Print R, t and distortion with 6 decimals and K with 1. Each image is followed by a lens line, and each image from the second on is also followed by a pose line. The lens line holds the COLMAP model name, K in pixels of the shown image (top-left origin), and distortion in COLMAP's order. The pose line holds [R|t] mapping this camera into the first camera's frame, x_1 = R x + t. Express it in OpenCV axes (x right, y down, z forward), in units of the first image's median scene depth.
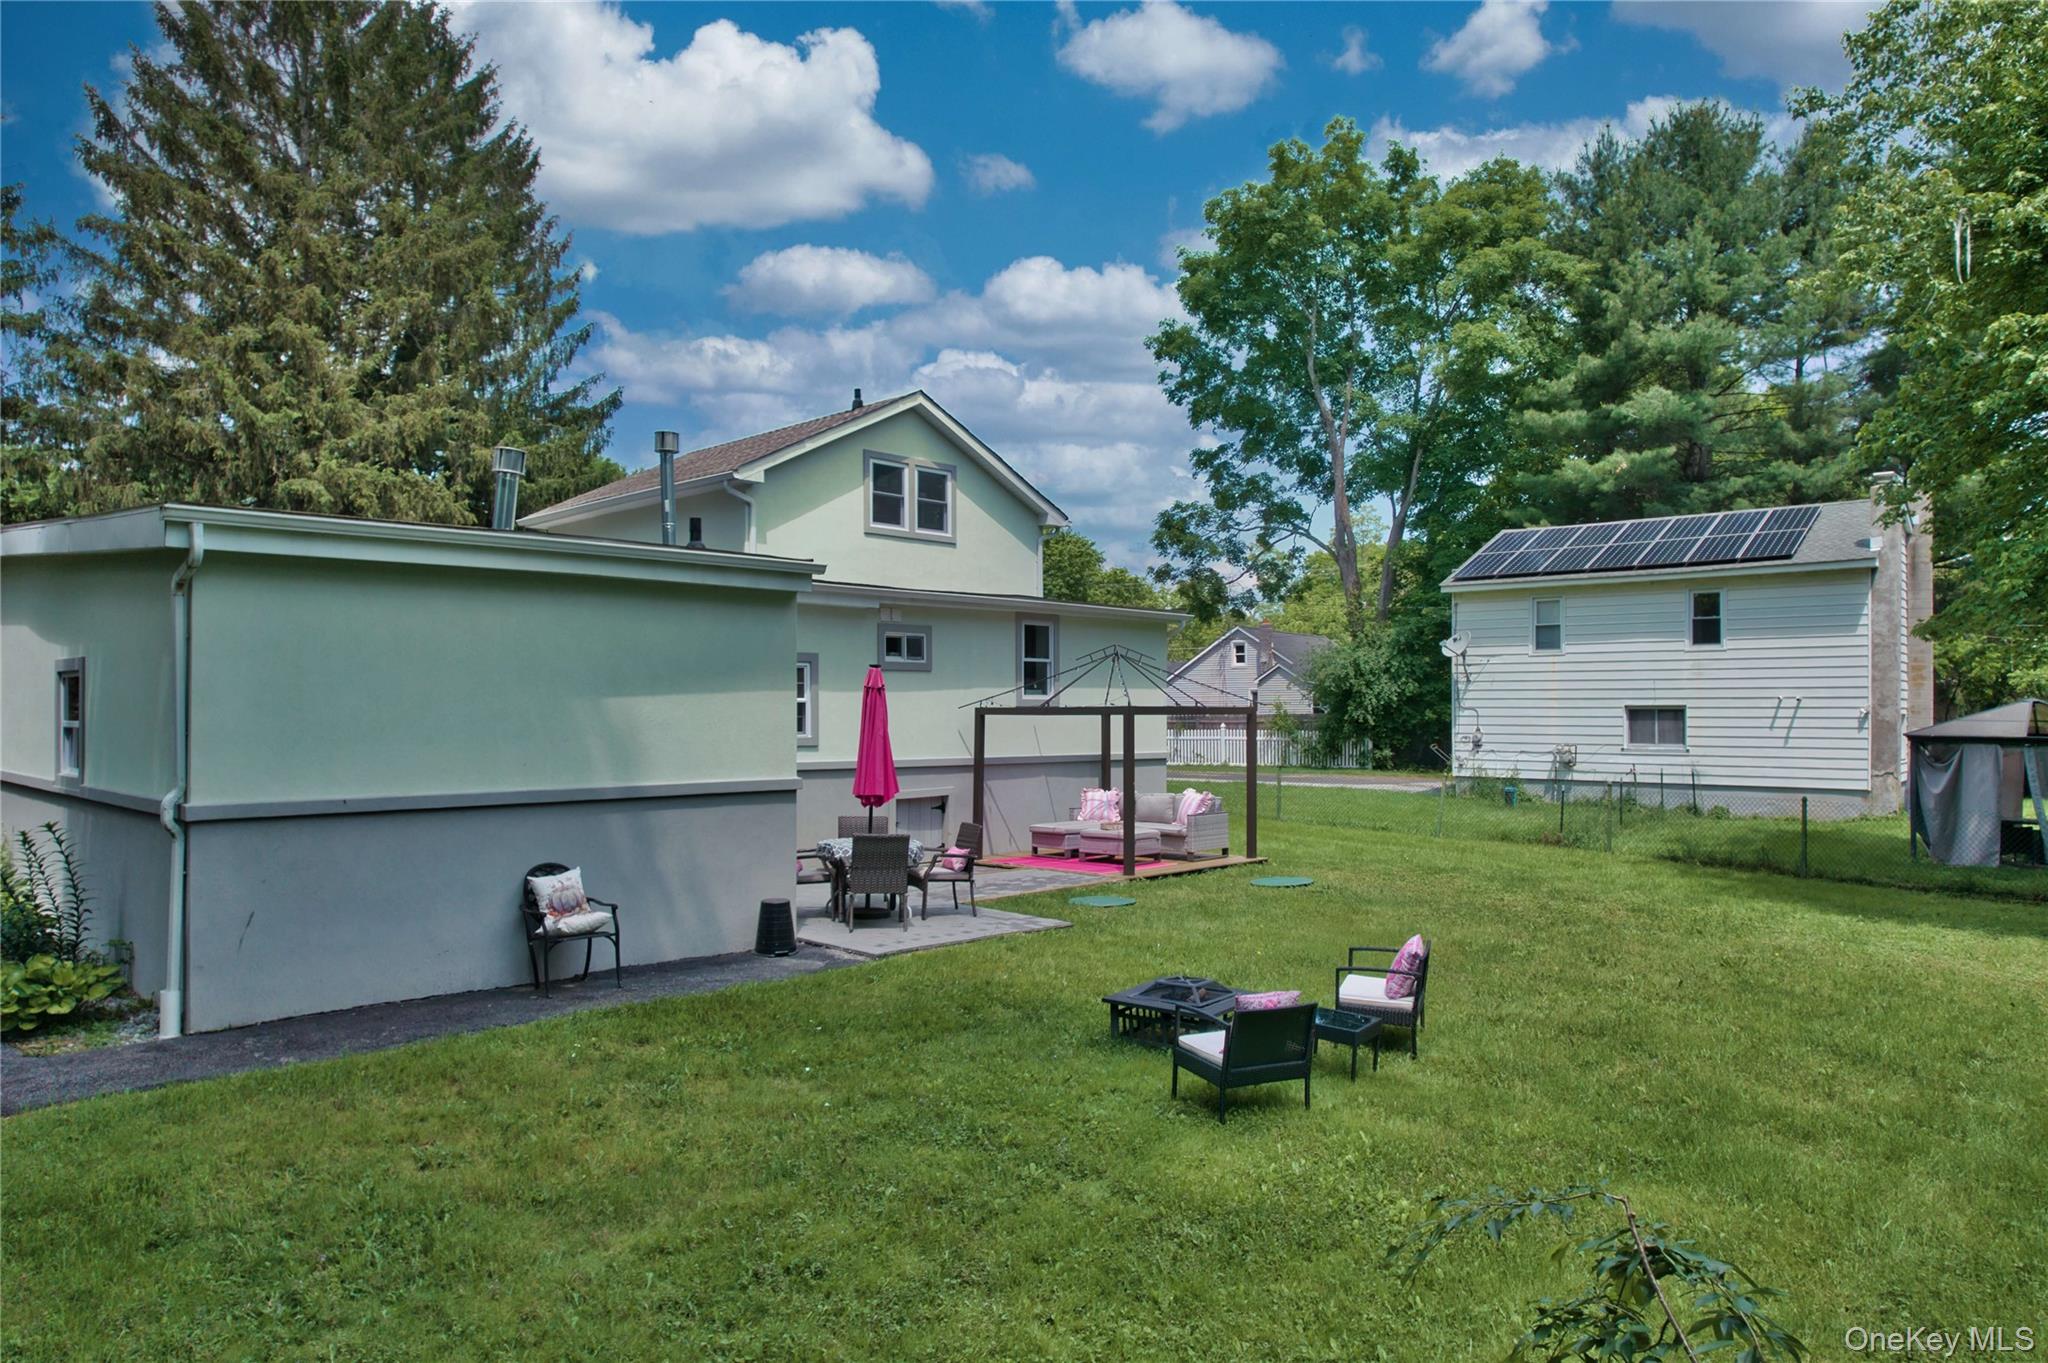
lens RADIAL K [[1308.4, 0, 1033.2], [0, 1308.4, 708.6], [0, 0, 1]] dist [-0.073896, 0.058454]
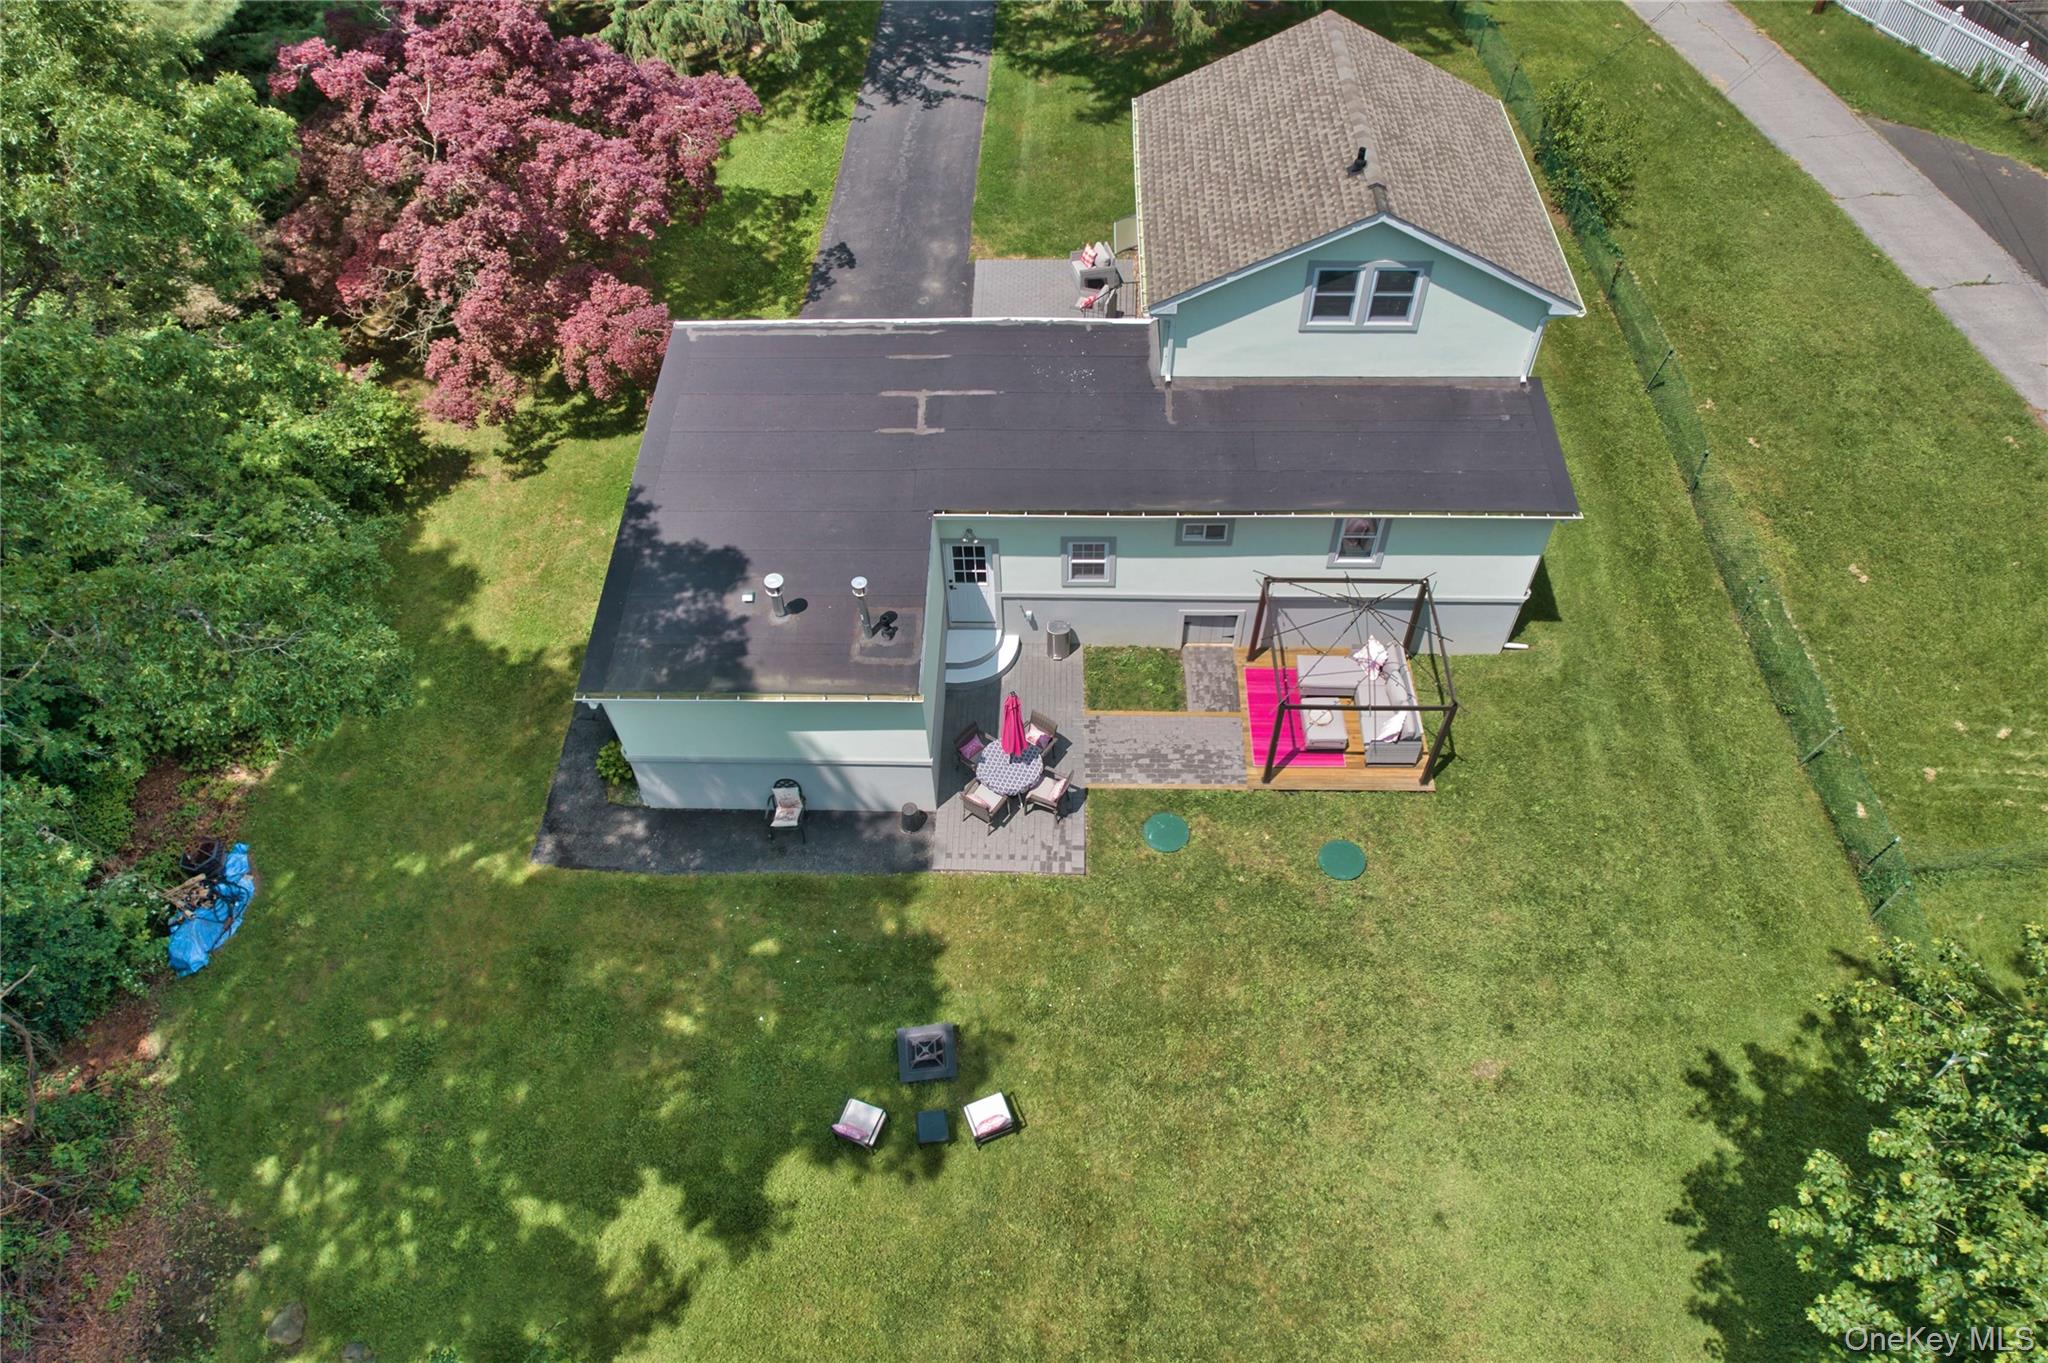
lens RADIAL K [[1308.4, 0, 1033.2], [0, 1308.4, 708.6], [0, 0, 1]] dist [-0.073896, 0.058454]
pose [[0.674385, 0.572212, -0.466668, 0.392088], [0.017758, 0.619264, 0.784982, -0.775185], [0.738167, -0.537667, 0.407461, 0.249817]]
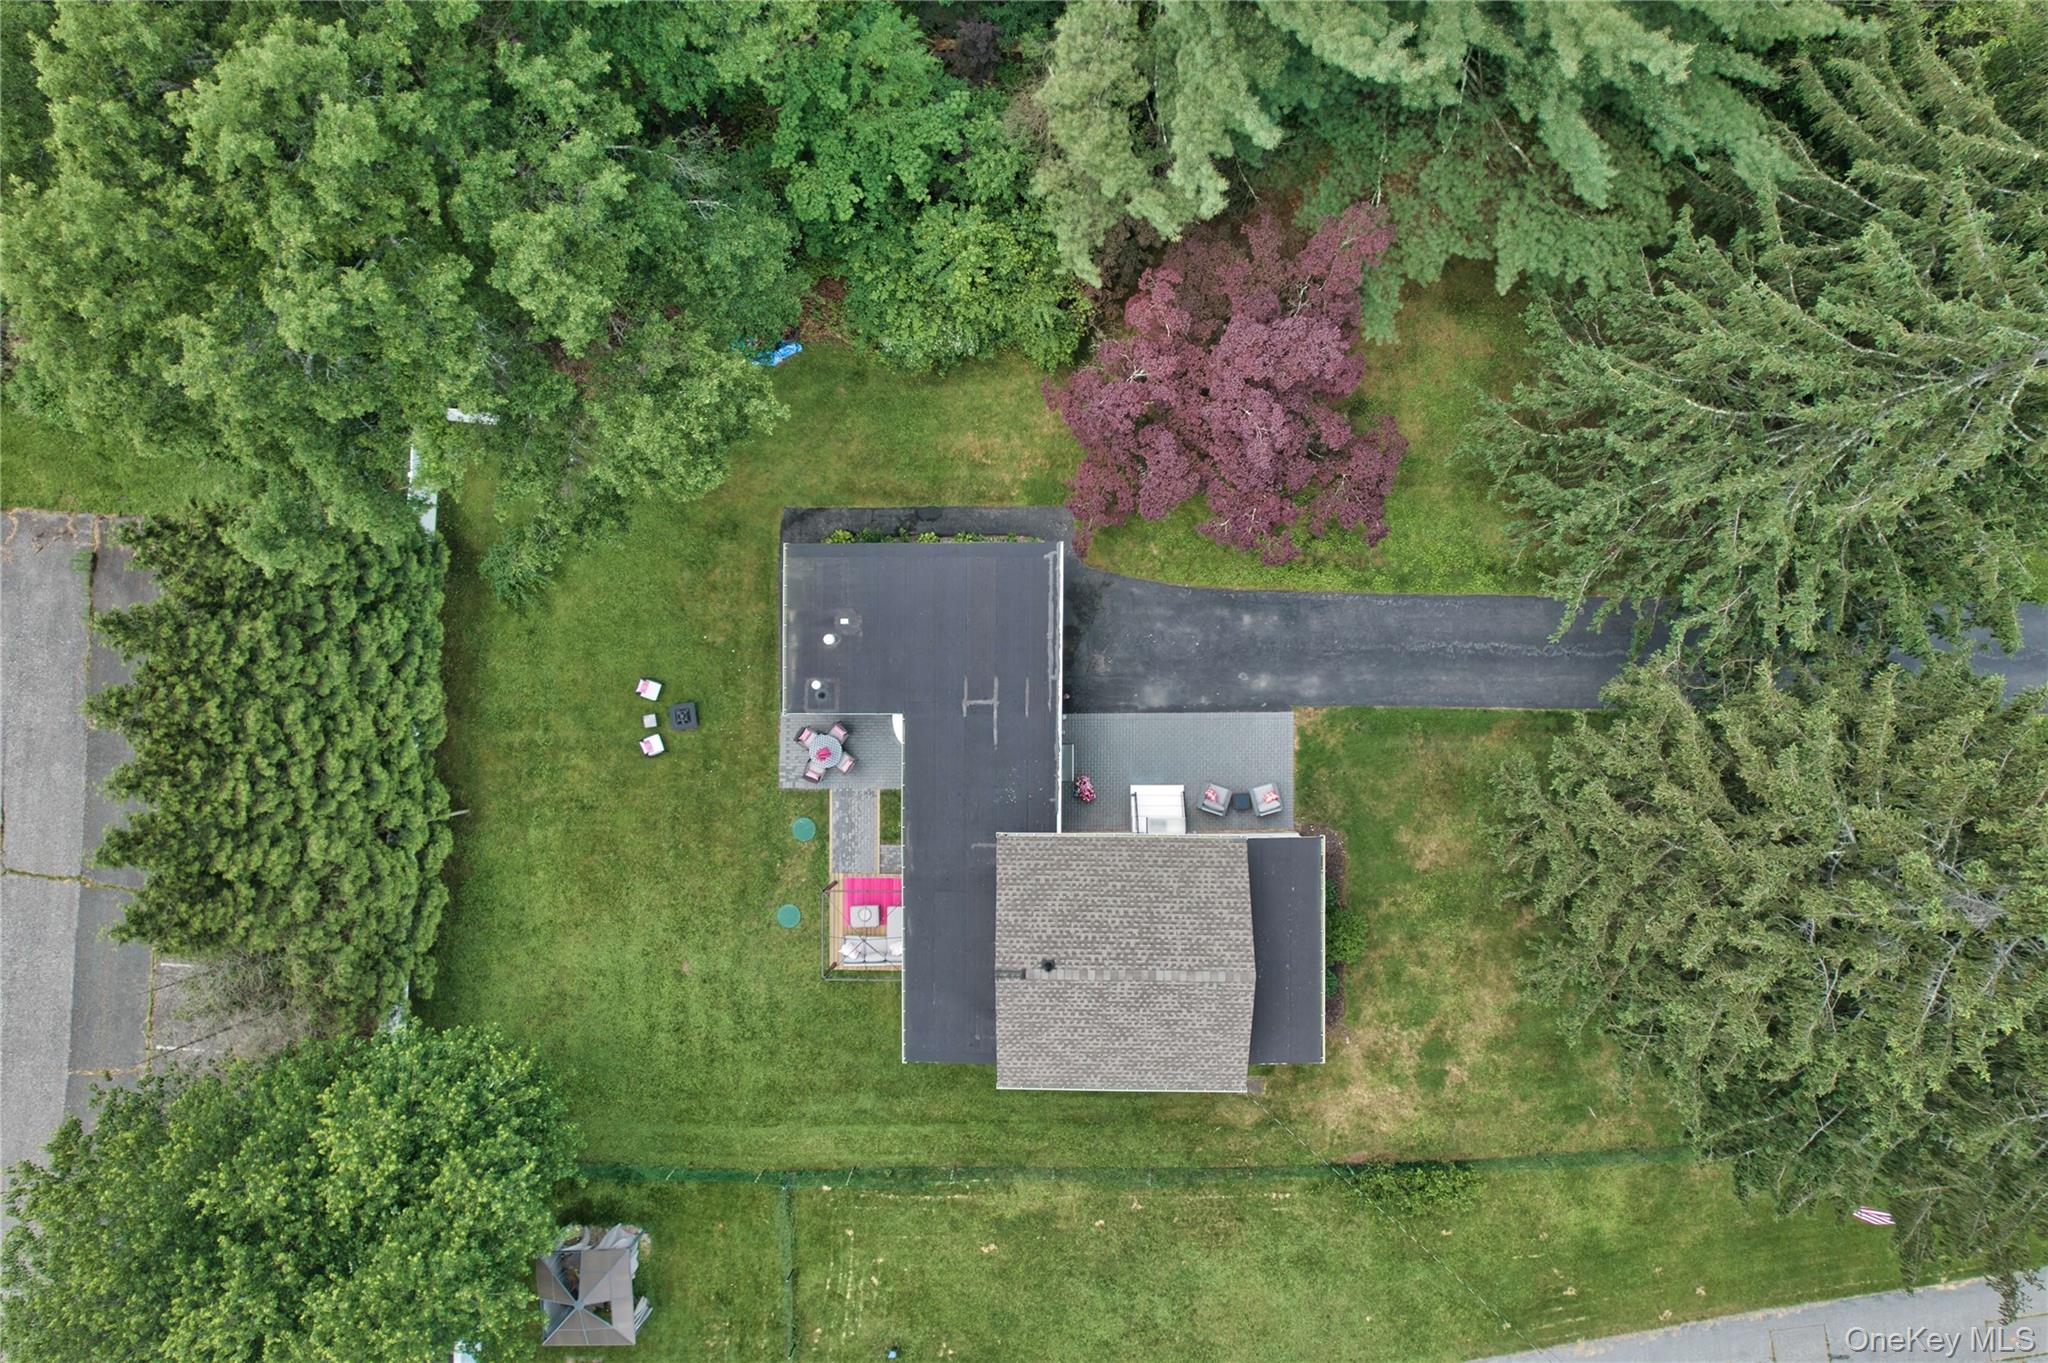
lens RADIAL K [[1308.4, 0, 1033.2], [0, 1308.4, 708.6], [0, 0, 1]] dist [-0.073896, 0.058454]
pose [[-0.726920, 0.686685, 0.007173, -0.372858], [0.007132, -0.002895, 0.999970, -1.945773], [0.686686, 0.726949, -0.002793, 0.814492]]
